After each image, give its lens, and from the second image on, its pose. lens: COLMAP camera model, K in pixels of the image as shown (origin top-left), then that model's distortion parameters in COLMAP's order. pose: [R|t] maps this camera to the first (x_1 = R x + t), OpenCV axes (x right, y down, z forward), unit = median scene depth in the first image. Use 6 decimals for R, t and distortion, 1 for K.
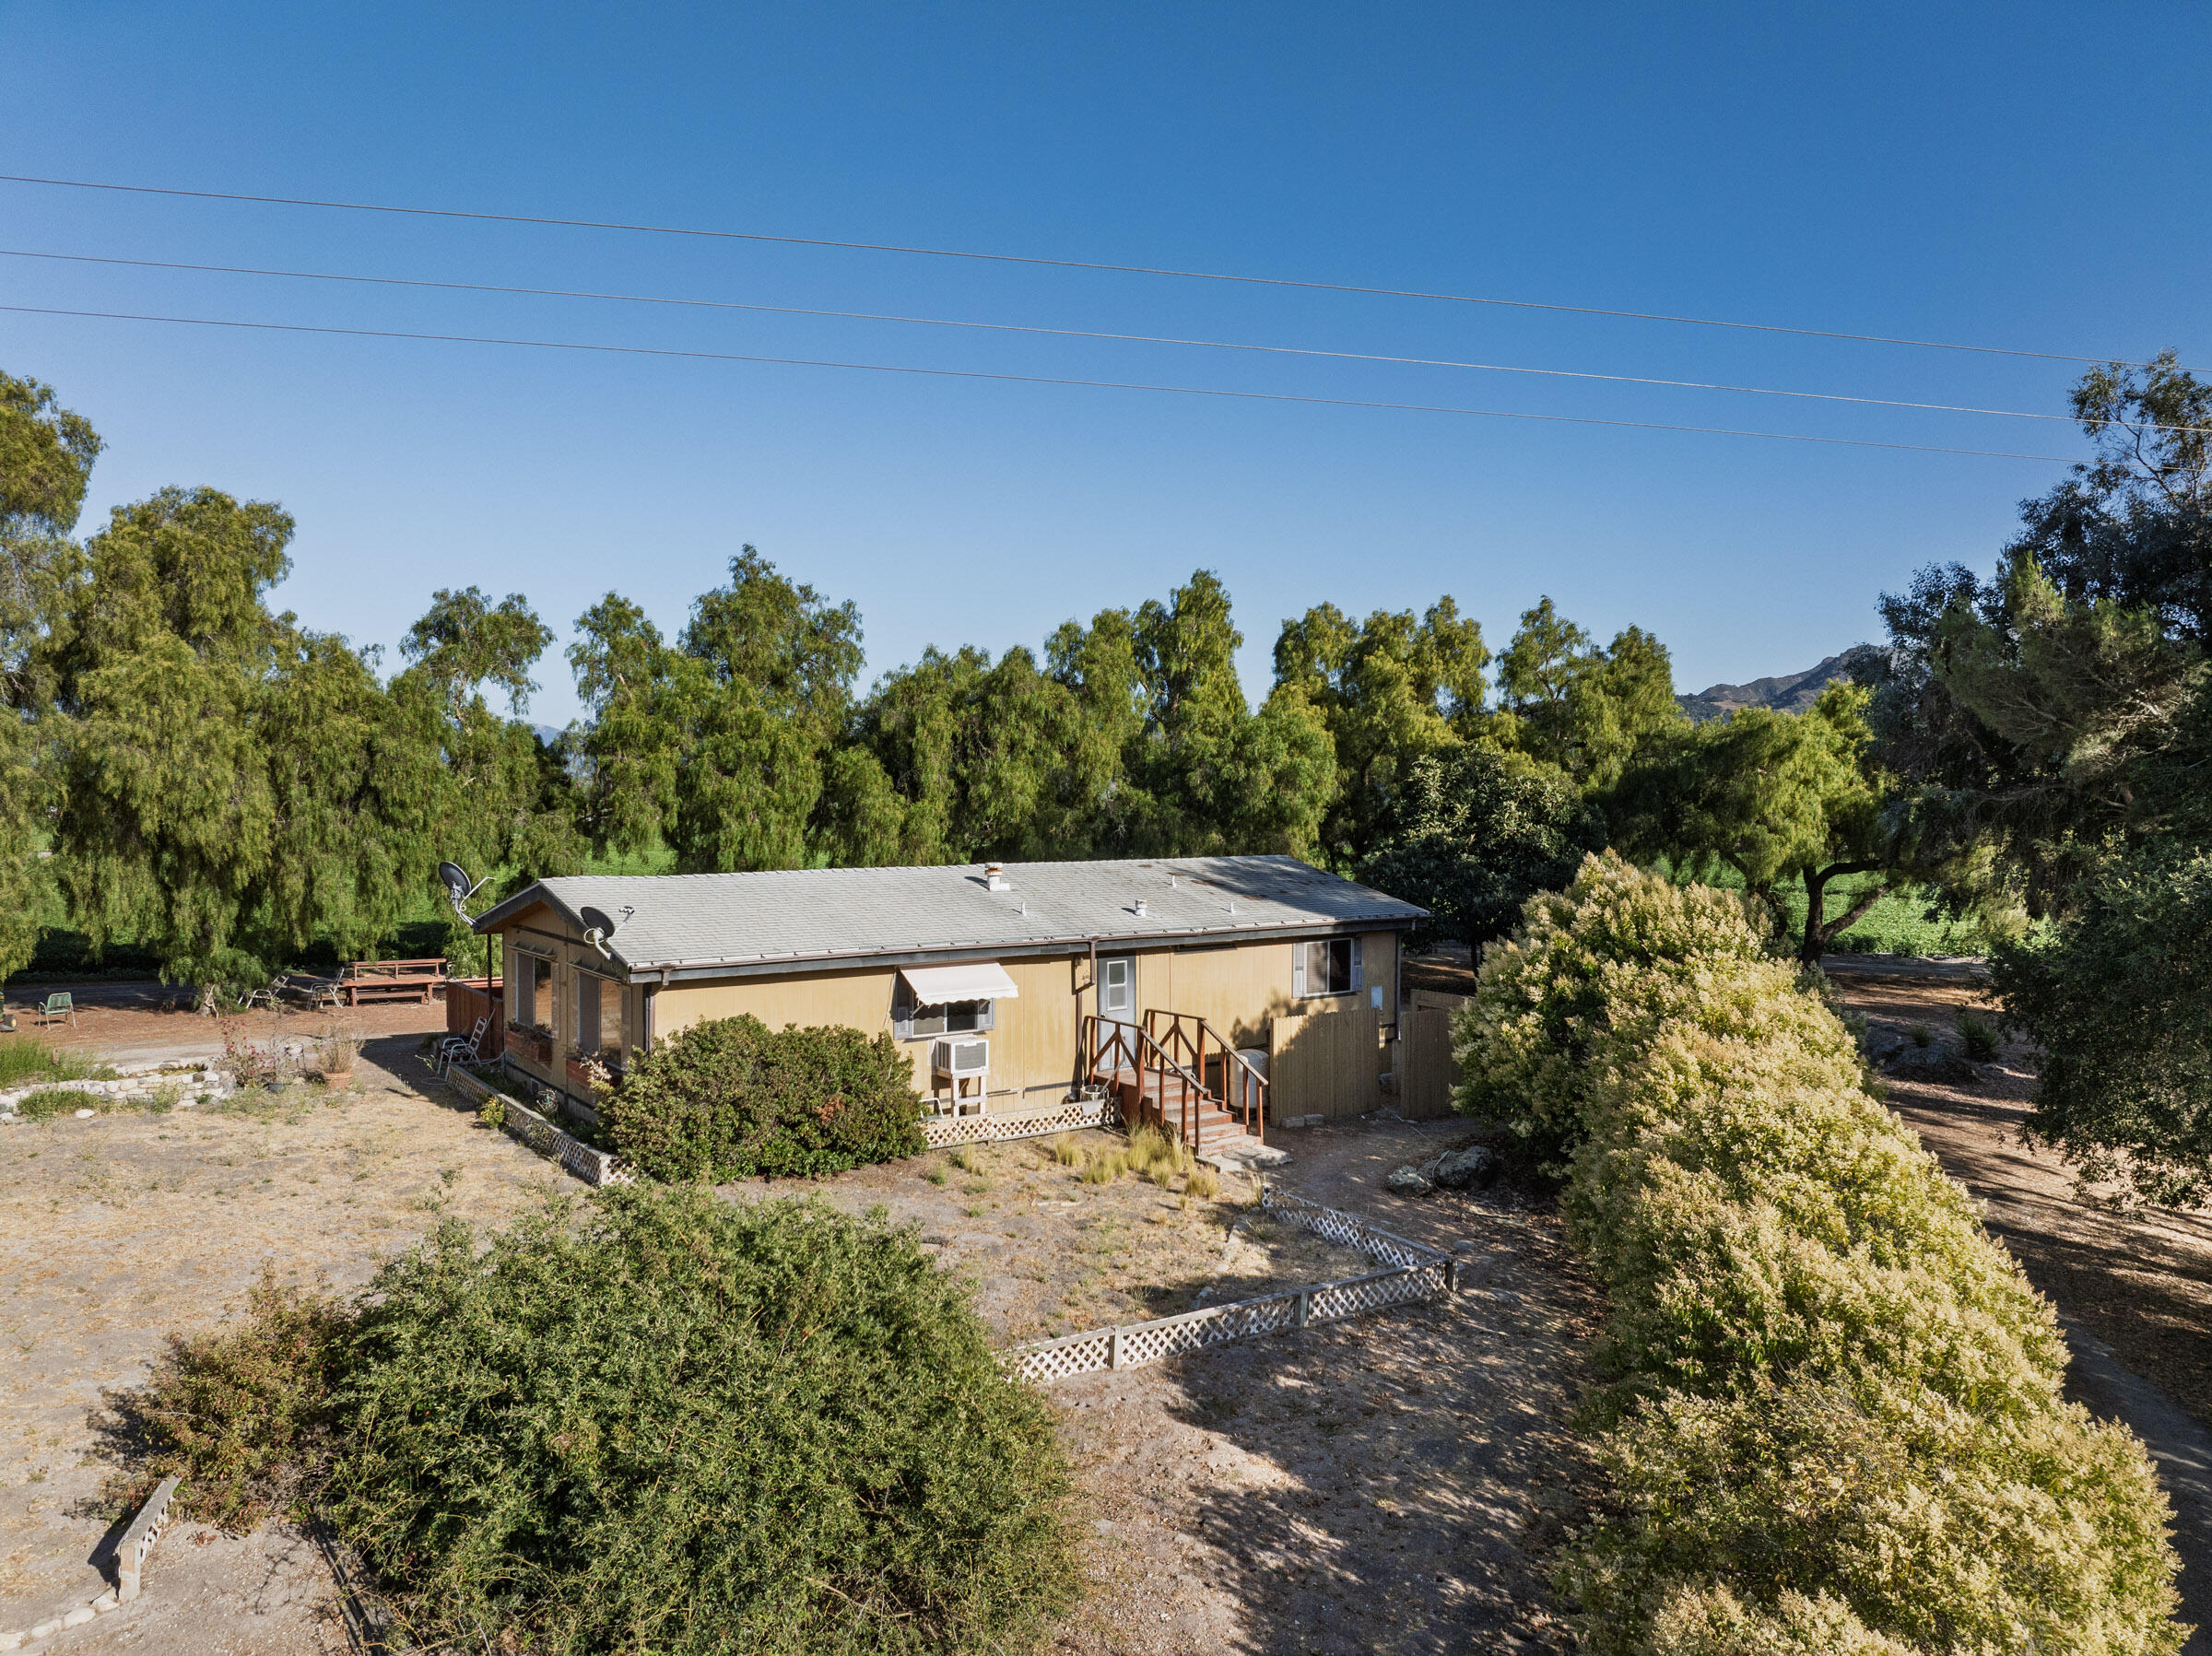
lens RADIAL K [[1550.7, 0, 1106.0], [0, 1550.7, 828.0], [0, 0, 1]] dist [-0.025819, -0.001754]
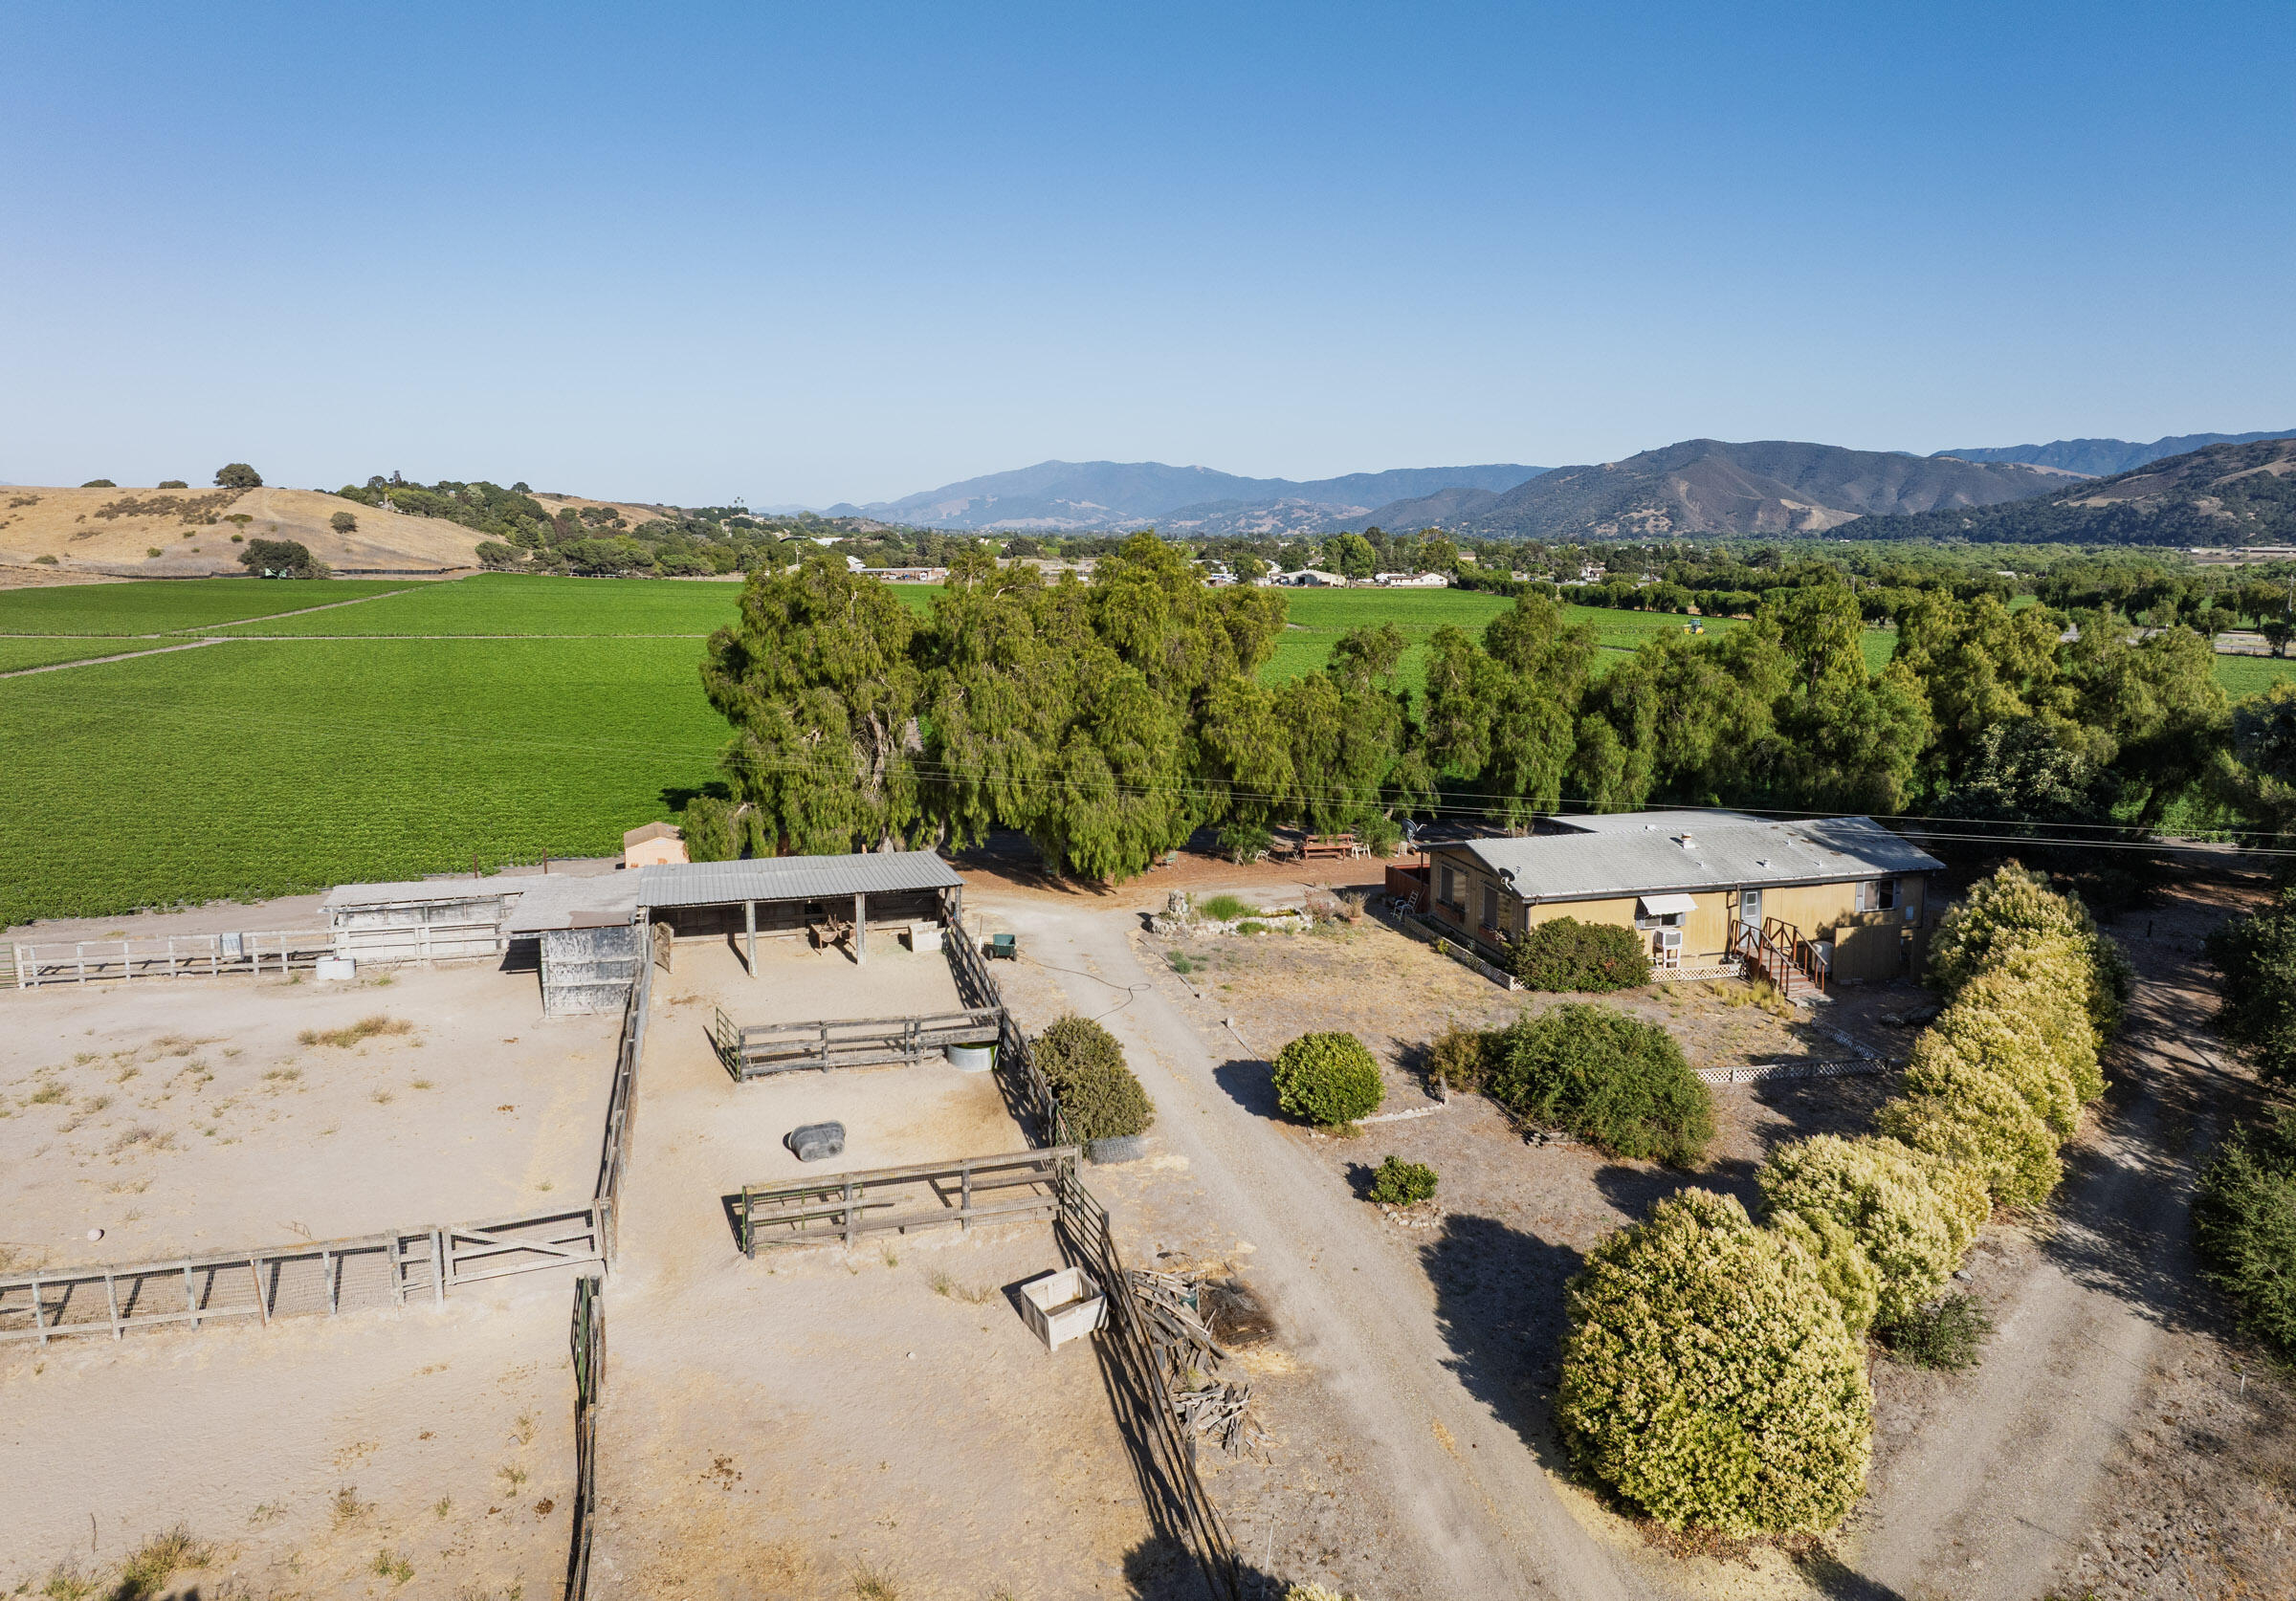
lens RADIAL K [[1610.4, 0, 1148.5], [0, 1610.4, 735.0], [0, 0, 1]] dist [-0.044909, 0.008426]
pose [[0.928098, 0.038537, -0.370337, 0.044937], [-0.000144, 0.994666, 0.103143, -0.350779], [0.372337, -0.095674, 0.923153, -1.231369]]
